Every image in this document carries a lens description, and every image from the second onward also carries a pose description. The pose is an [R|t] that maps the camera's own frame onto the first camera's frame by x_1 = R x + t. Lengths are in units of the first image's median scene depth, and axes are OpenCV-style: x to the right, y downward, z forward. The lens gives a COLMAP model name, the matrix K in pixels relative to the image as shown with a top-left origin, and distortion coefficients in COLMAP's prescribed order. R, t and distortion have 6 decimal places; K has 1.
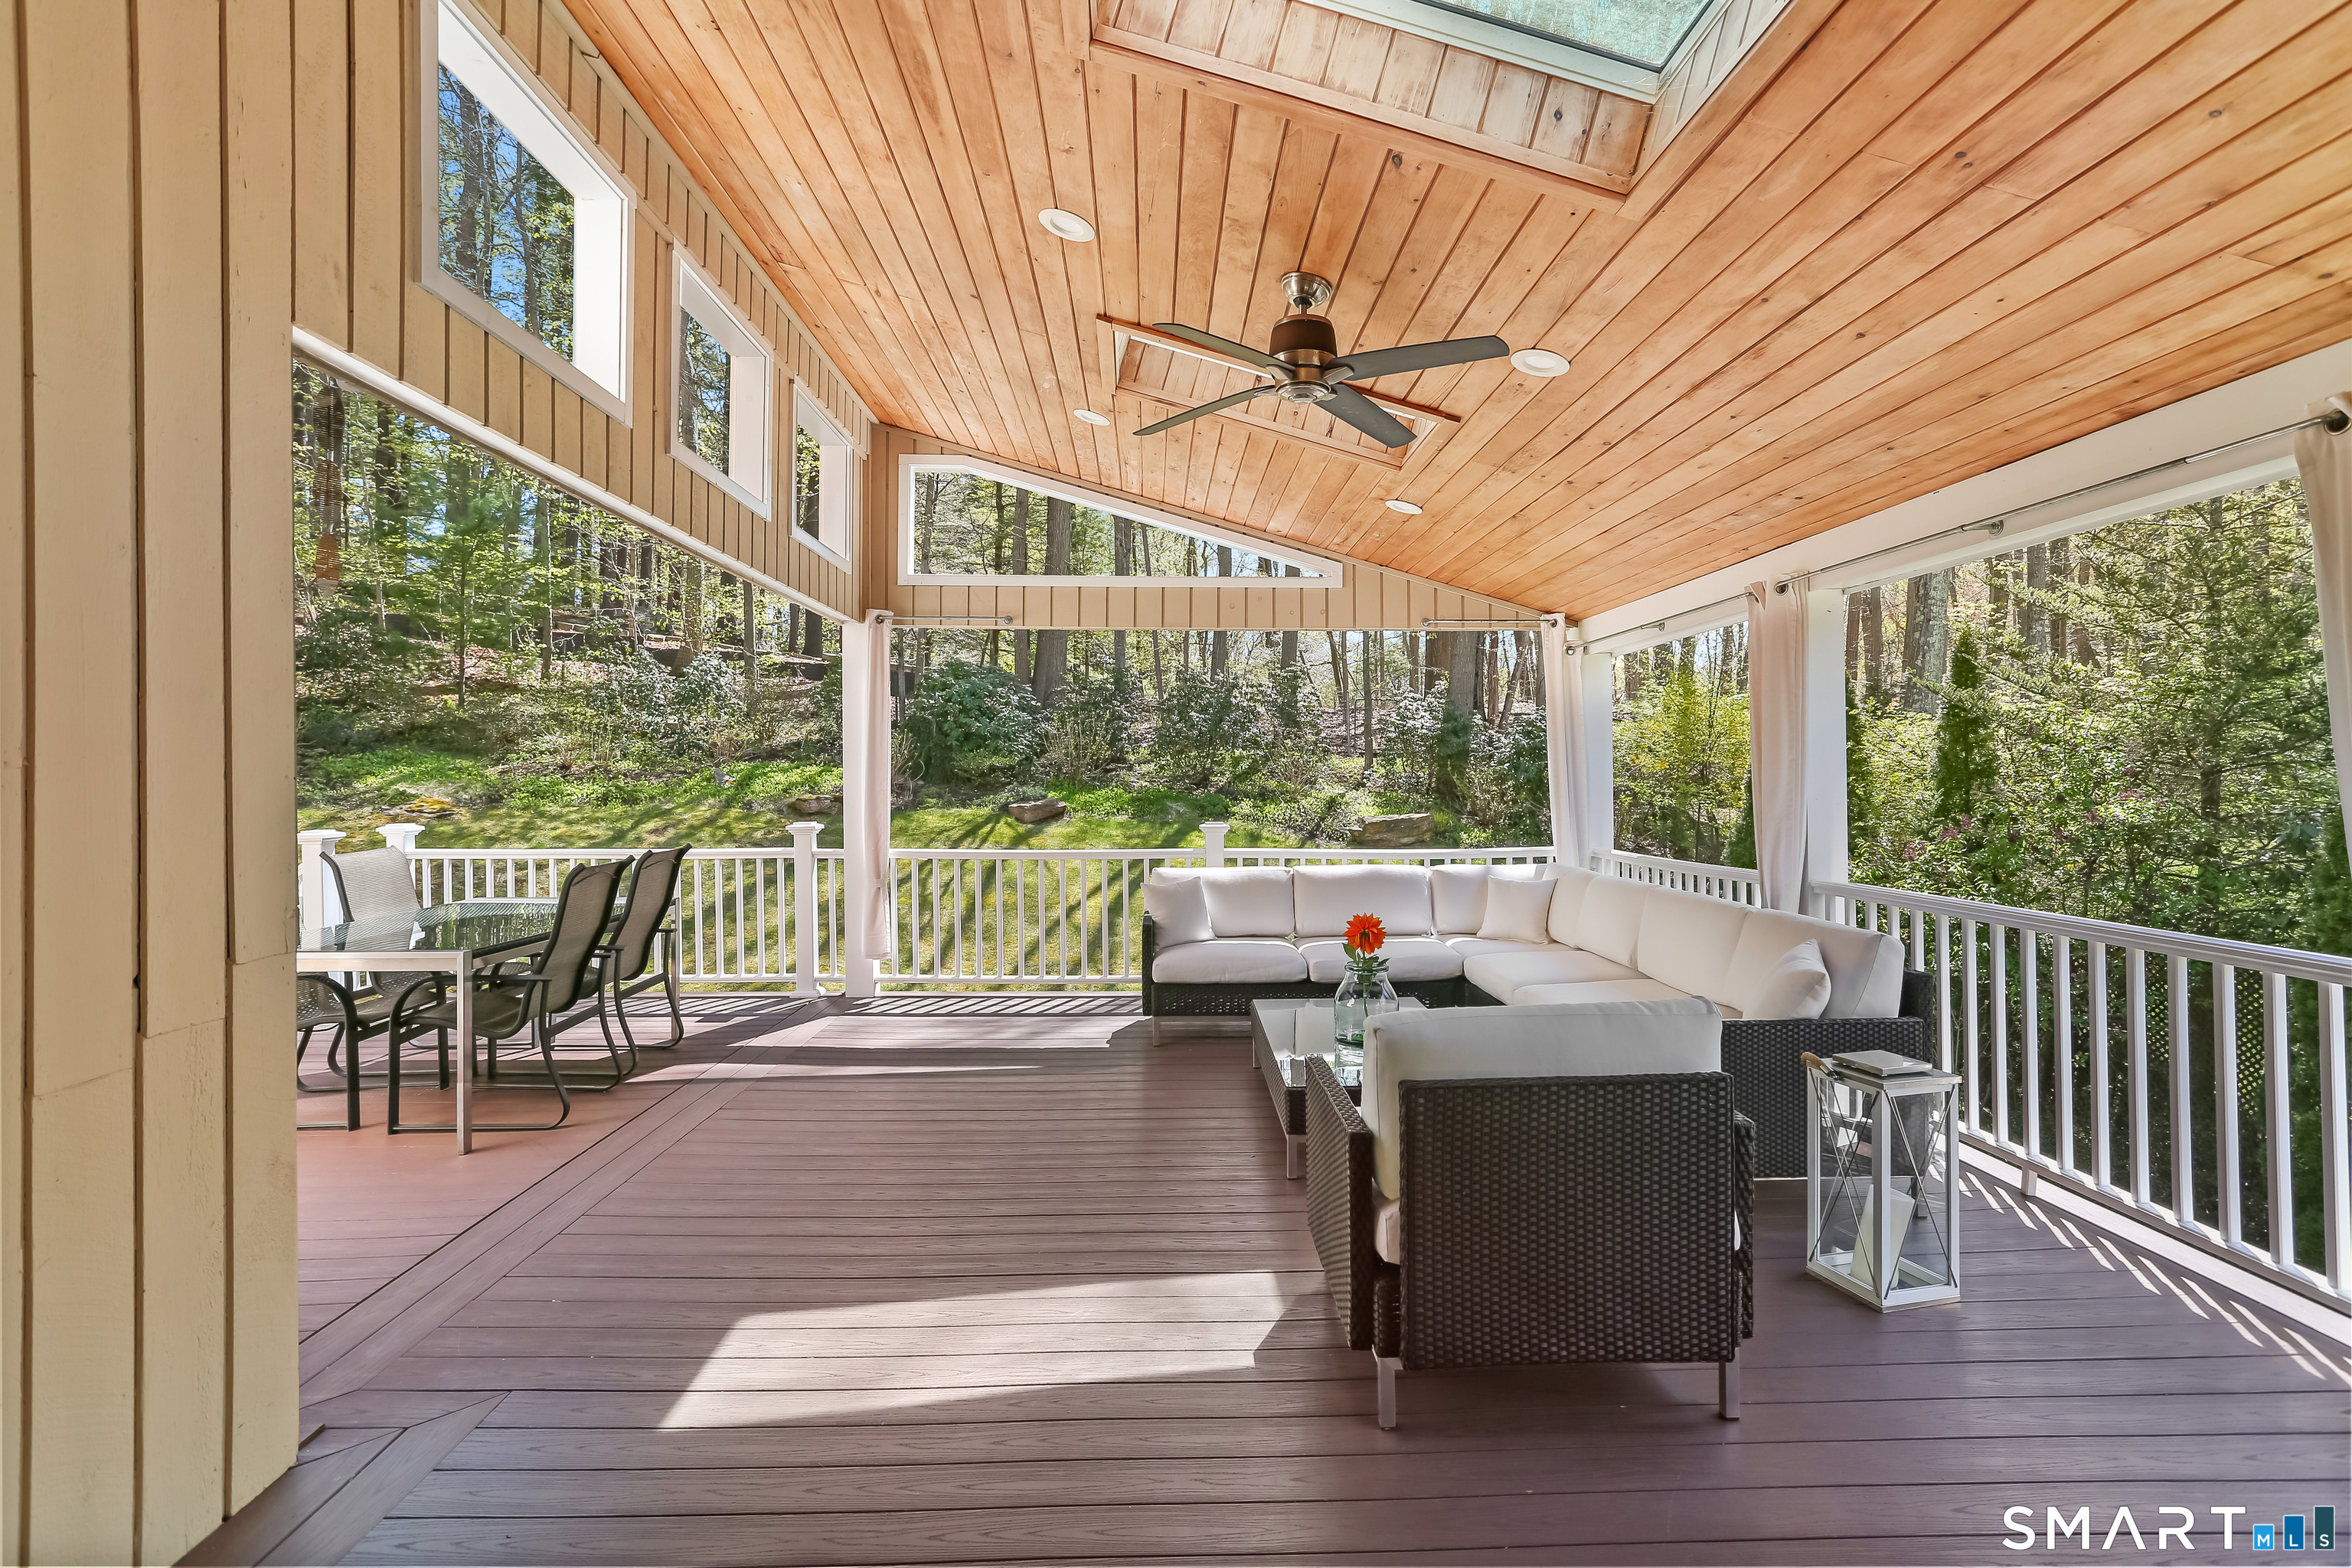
lens RADIAL K [[1140.1, 0, 1168.3], [0, 1140.1, 778.1], [0, 0, 1]] dist [-0.042513, 0.026389]
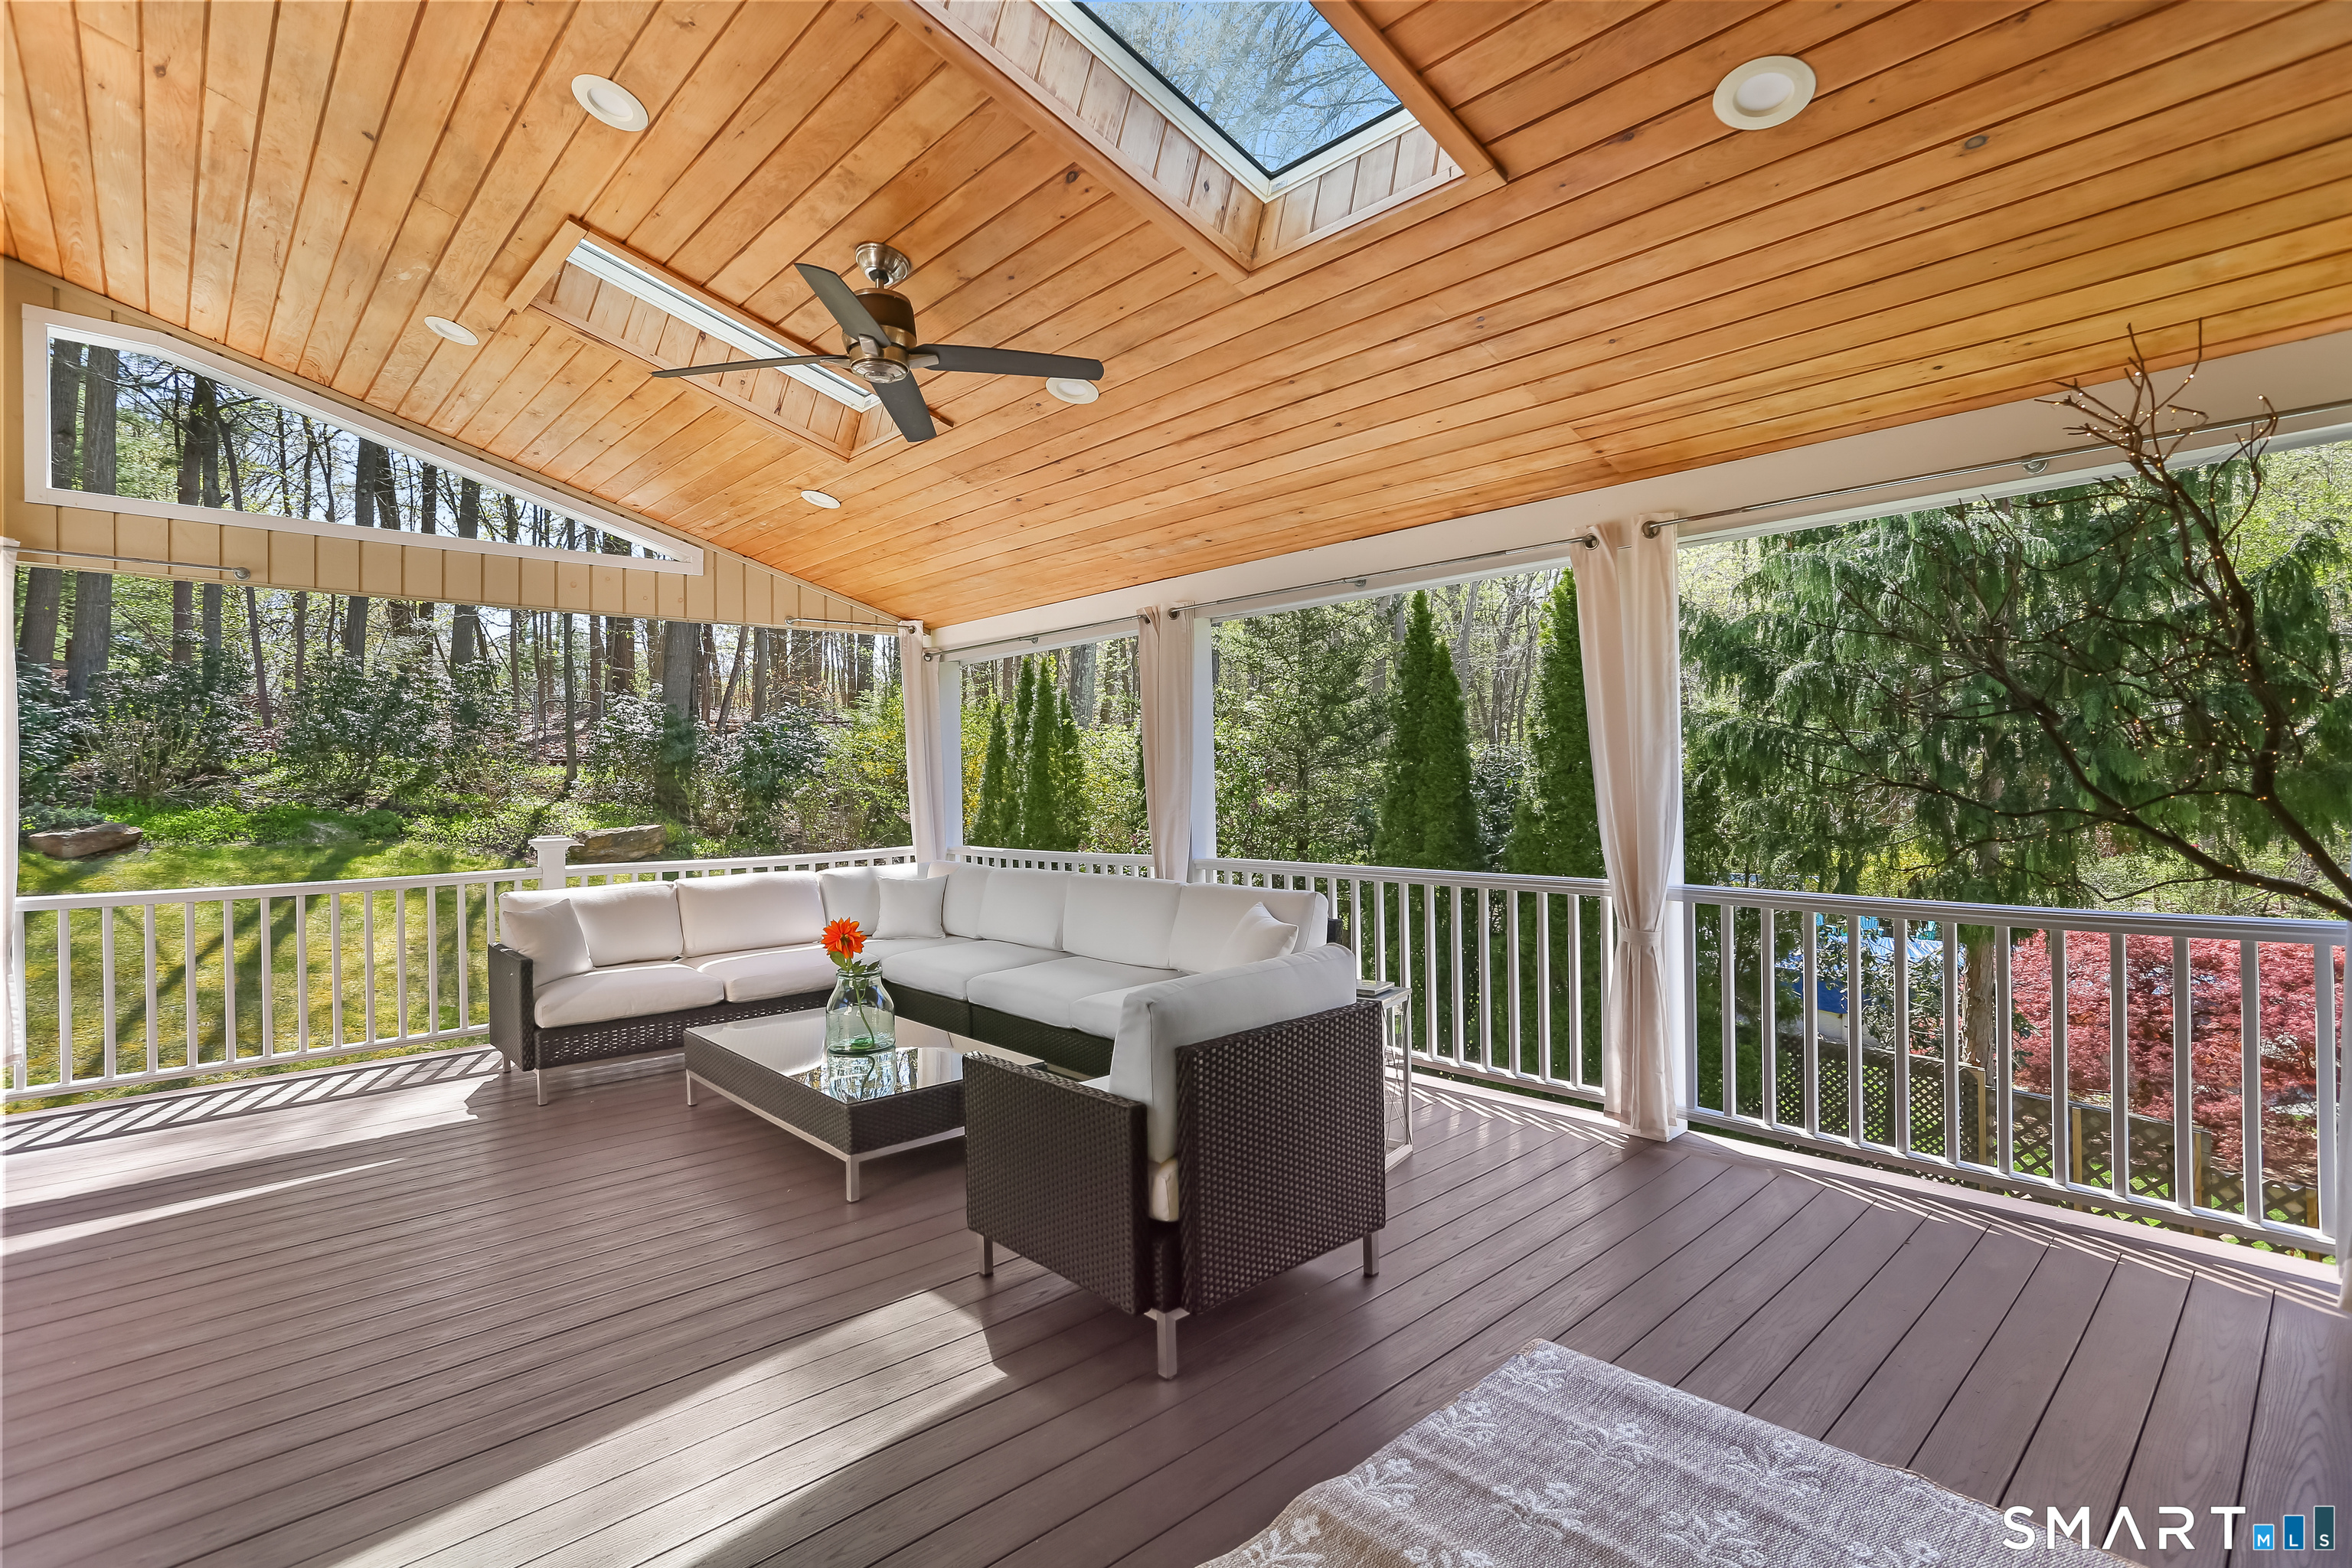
lens RADIAL K [[1140.1, 0, 1173.2], [0, 1140.1, 773.0], [0, 0, 1]] dist [-0.042513, 0.026389]
pose [[0.752334, -0.007708, 0.658737, -0.165878], [0.016303, 0.999843, -0.006920, 0.005200], [-0.658580, 0.015946, 0.752341, 0.063507]]
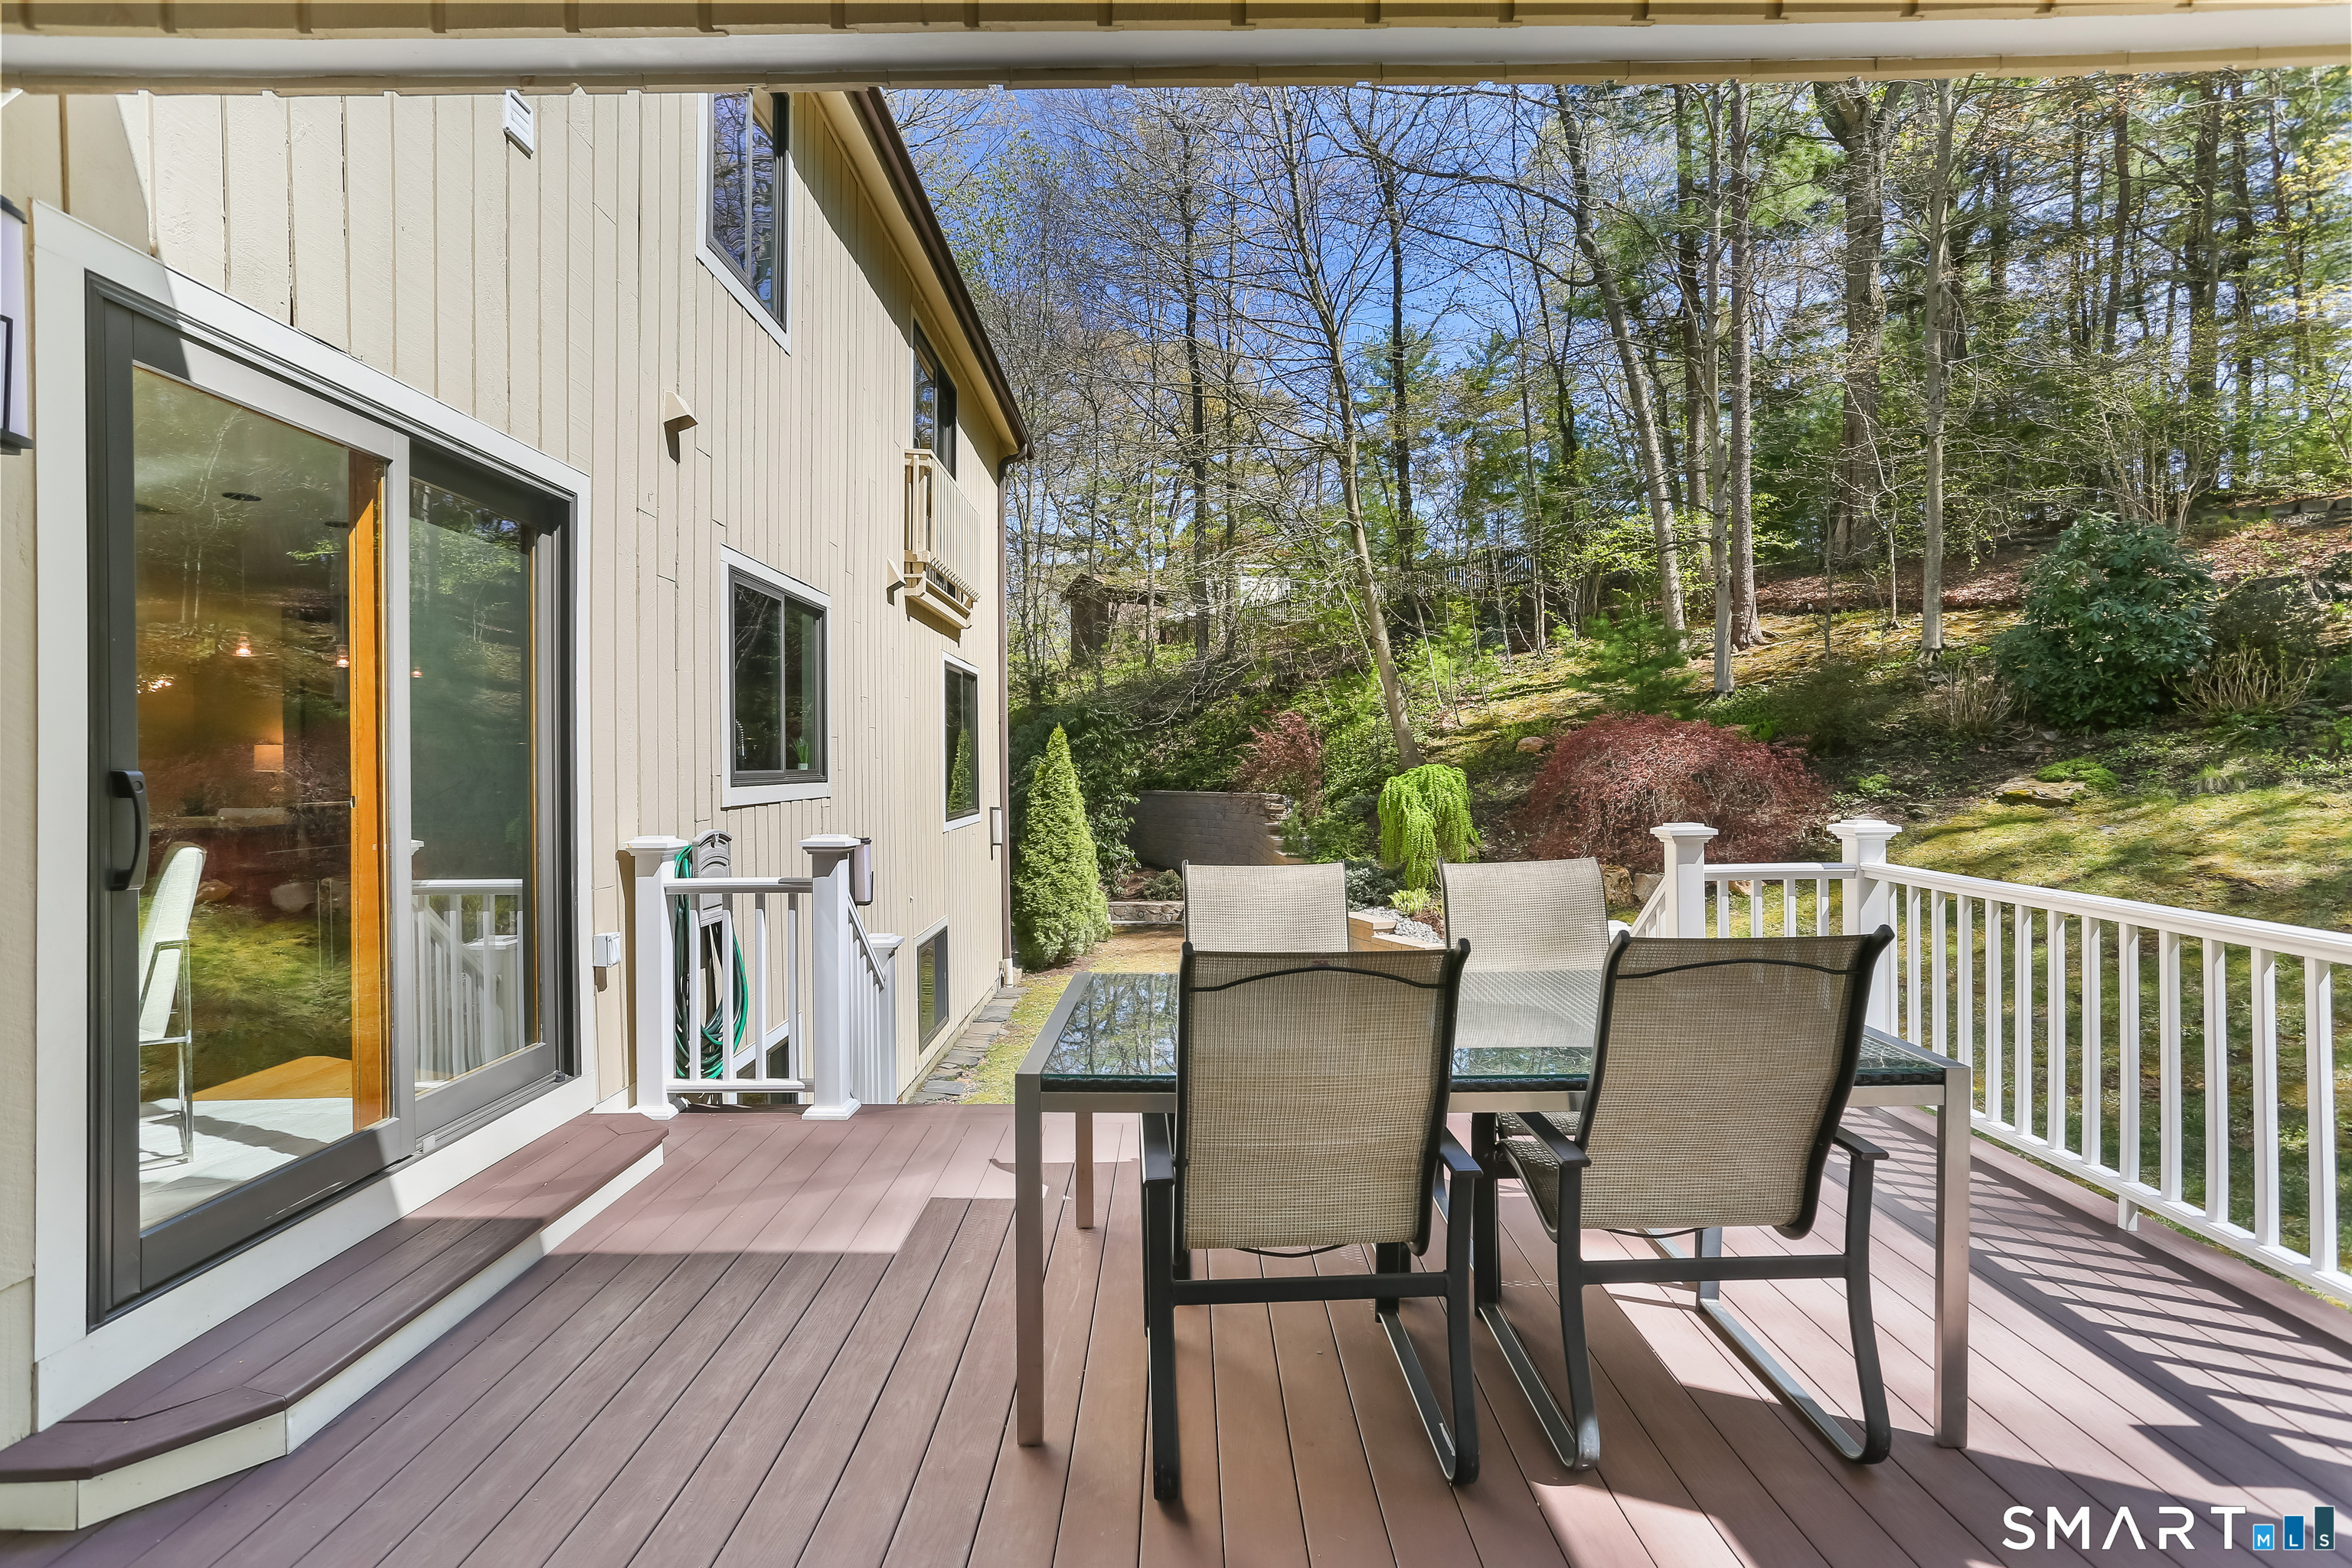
lens RADIAL K [[1140.1, 0, 1169.4], [0, 1140.1, 768.7], [0, 0, 1]] dist [-0.042513, 0.026389]
pose [[-0.016497, 0.012701, -0.999783, -0.054760], [0.003862, 0.999913, 0.012639, 0.004004], [0.999856, -0.003653, -0.016545, 0.628614]]
